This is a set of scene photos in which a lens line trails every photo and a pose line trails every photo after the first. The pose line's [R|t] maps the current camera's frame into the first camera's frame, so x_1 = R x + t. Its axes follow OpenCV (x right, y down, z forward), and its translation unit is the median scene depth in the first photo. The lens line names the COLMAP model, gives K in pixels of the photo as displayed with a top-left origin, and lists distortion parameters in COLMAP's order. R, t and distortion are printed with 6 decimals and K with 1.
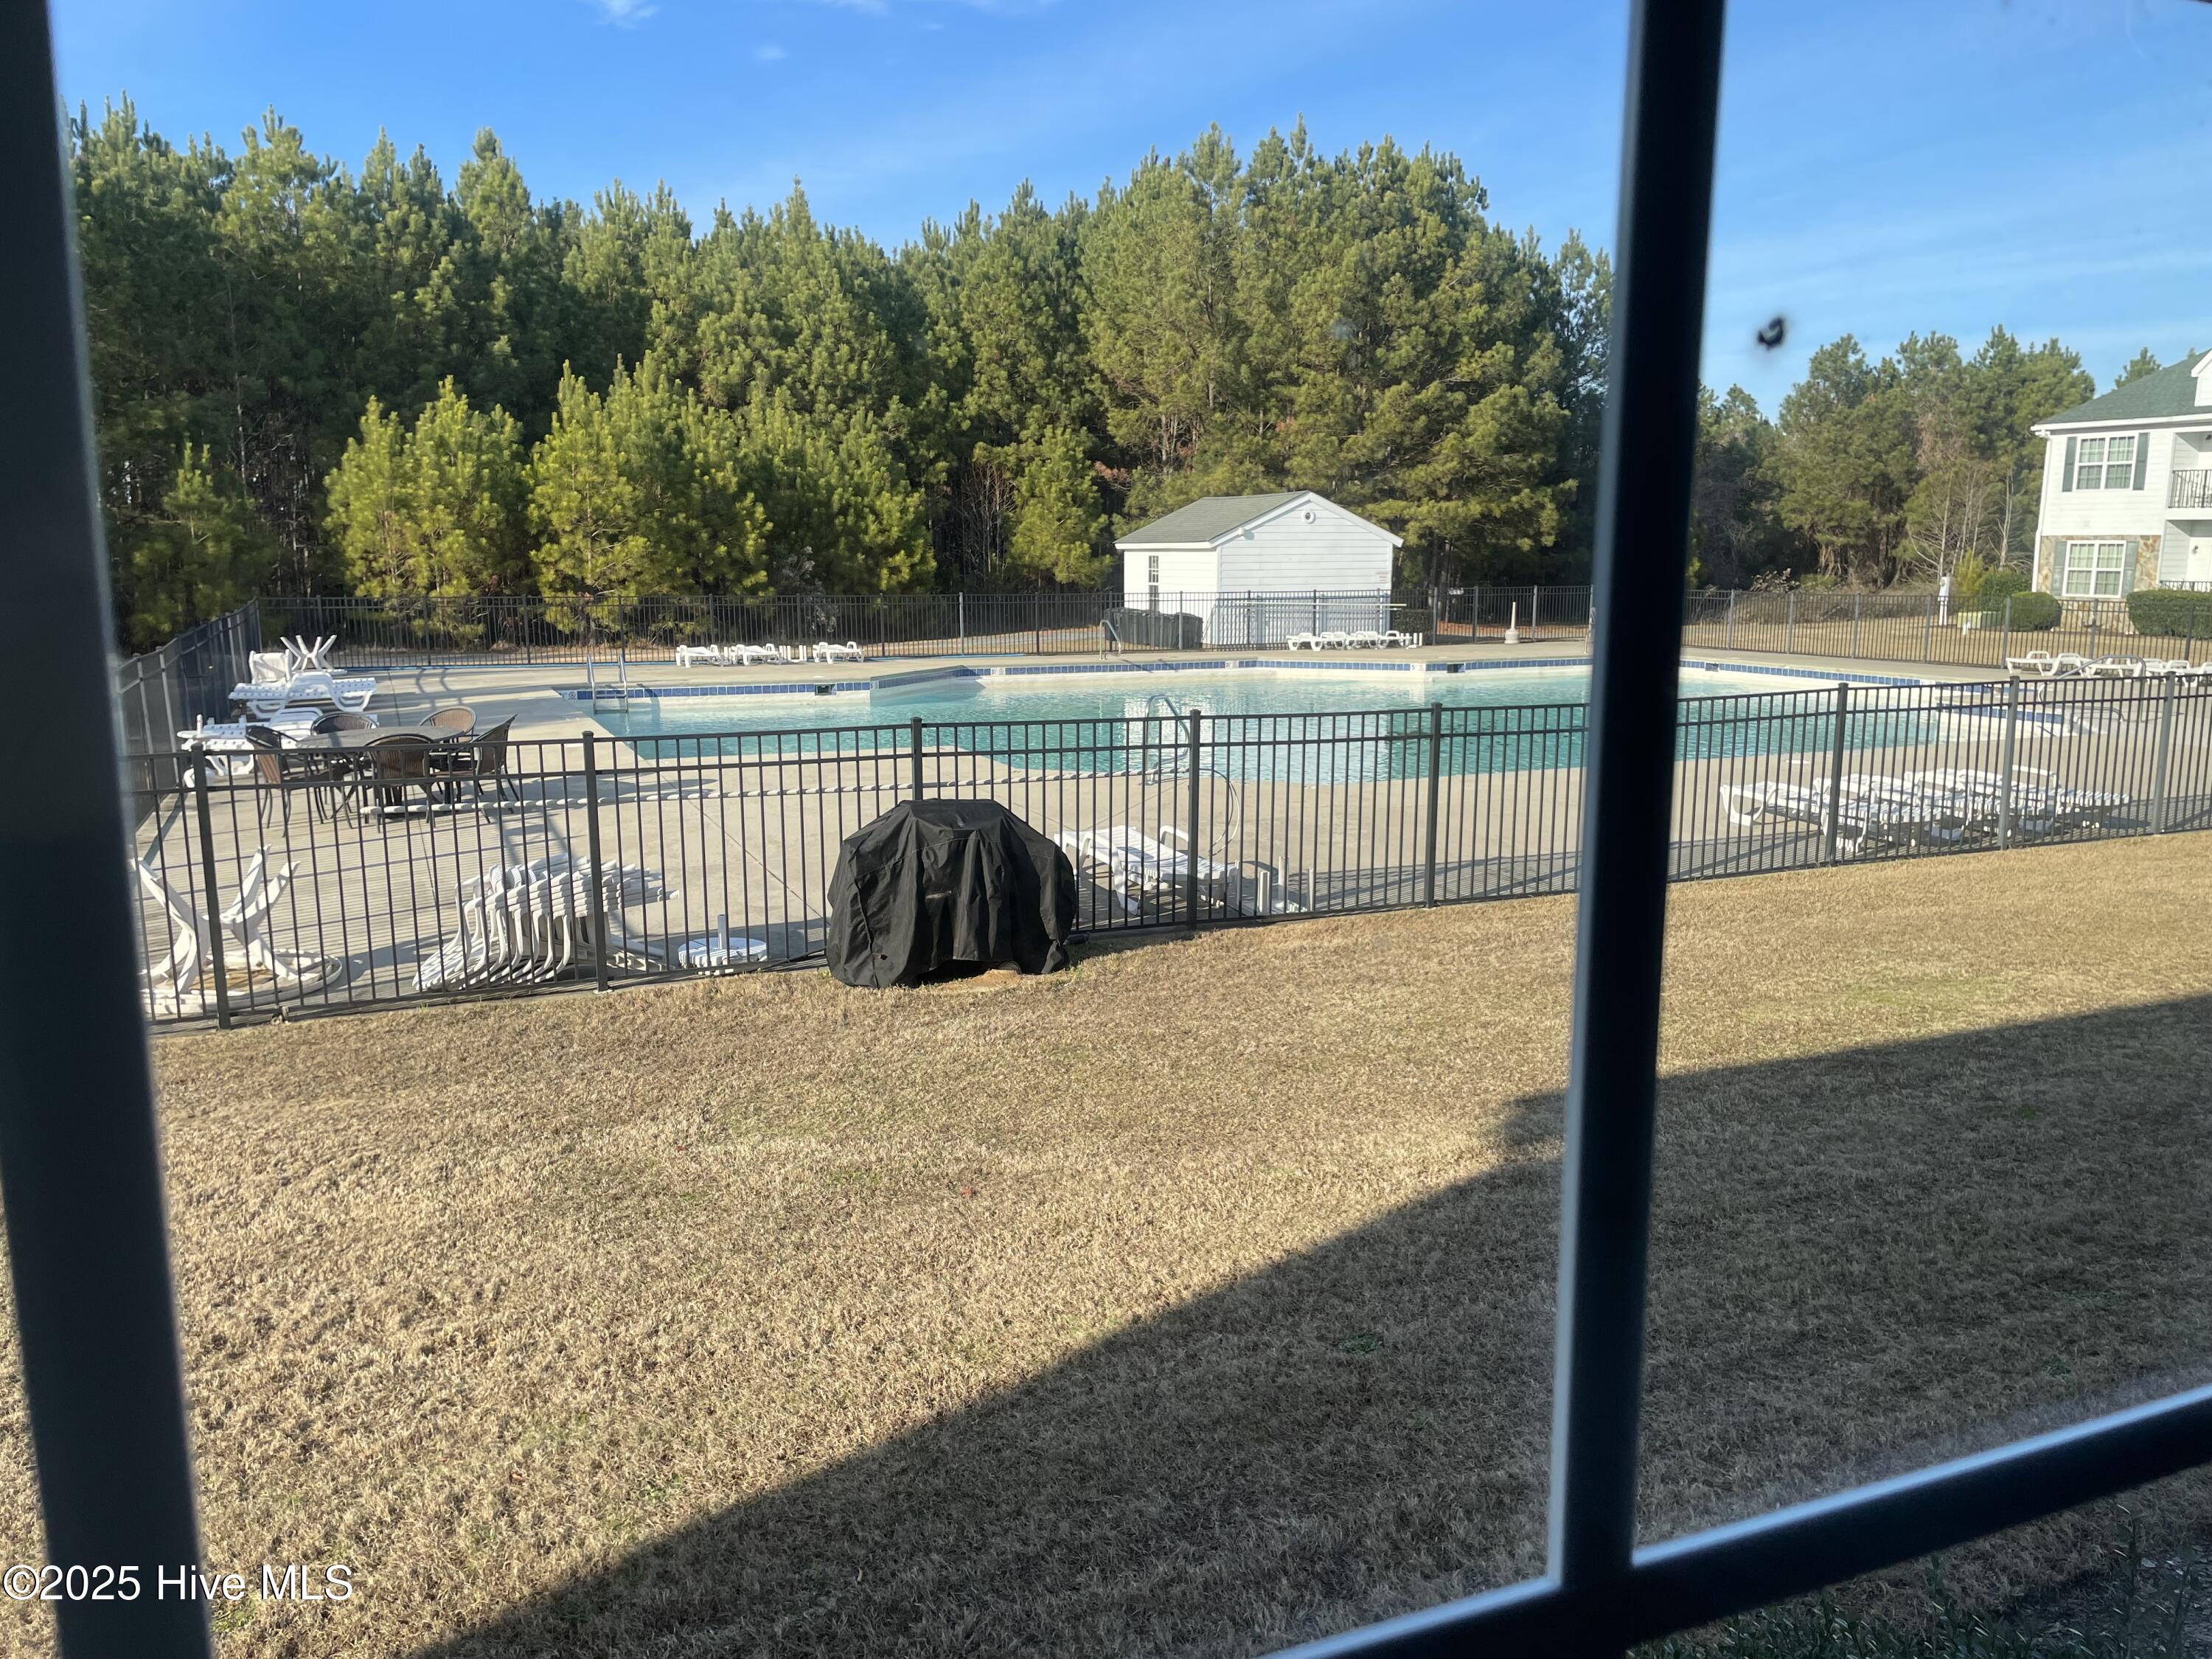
lens RADIAL K [[1667.4, 0, 1115.9], [0, 1667.4, 826.6], [0, 0, 1]] dist [0.095679, -0.117396]
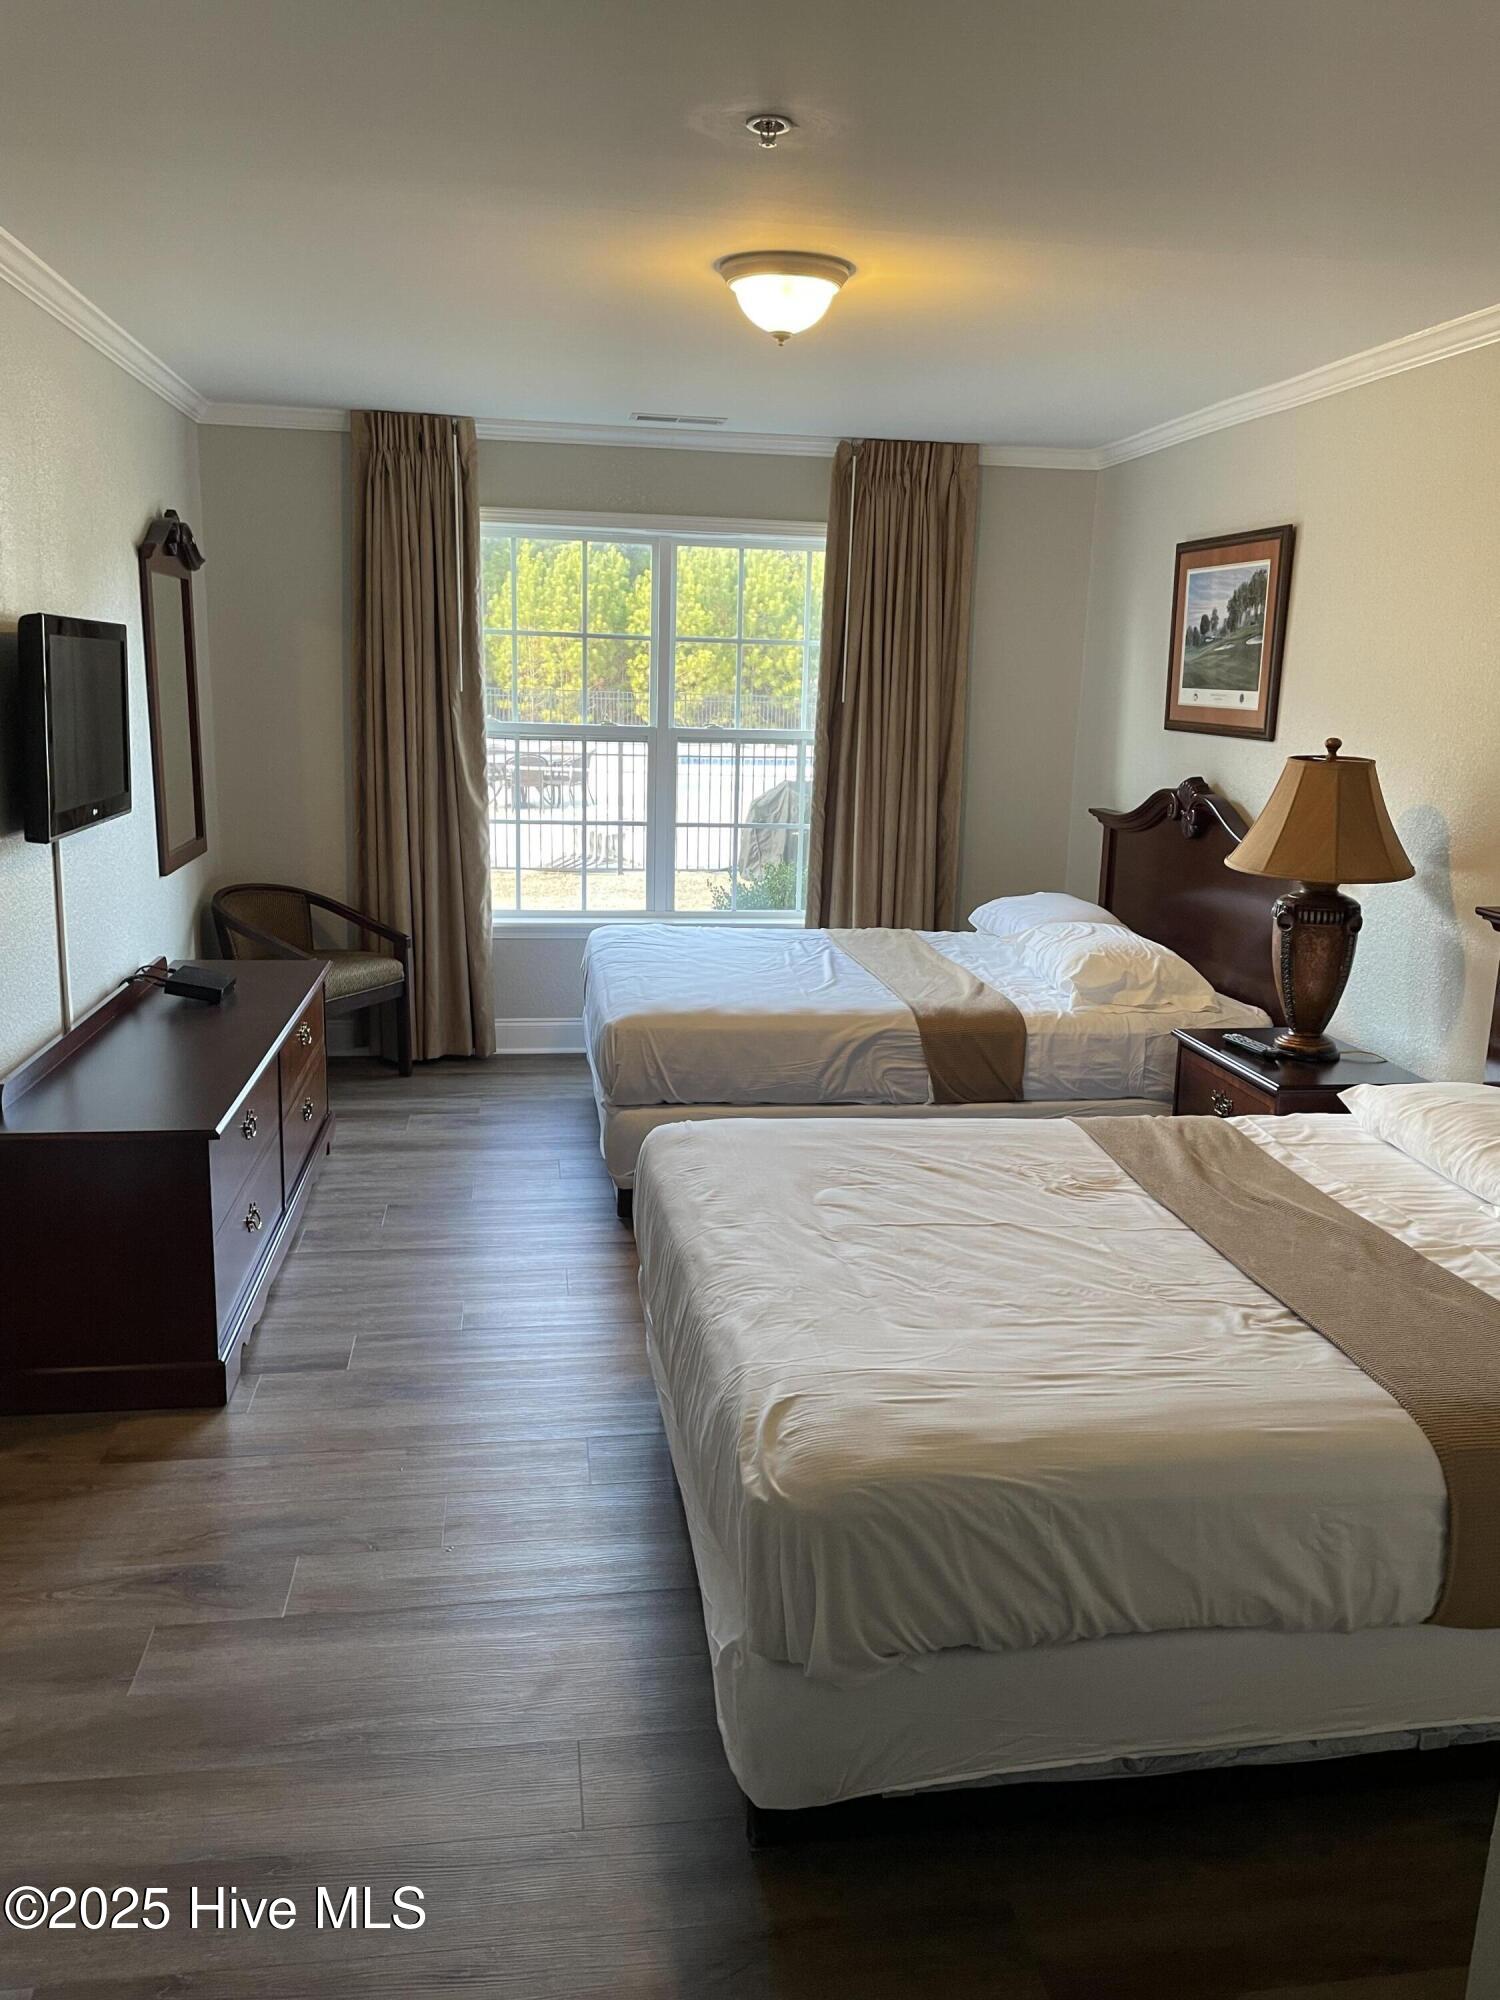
lens RADIAL K [[1507.6, 0, 750.0], [0, 1507.6, 1000.0], [0, 0, 1]] dist [0.095679, -0.117396]
pose [[0.965946, 0.078764, -0.246462, 0.056980], [-0.067594, 0.996279, 0.053471, 0.031165], [0.249757, -0.034990, 0.967676, -0.129090]]
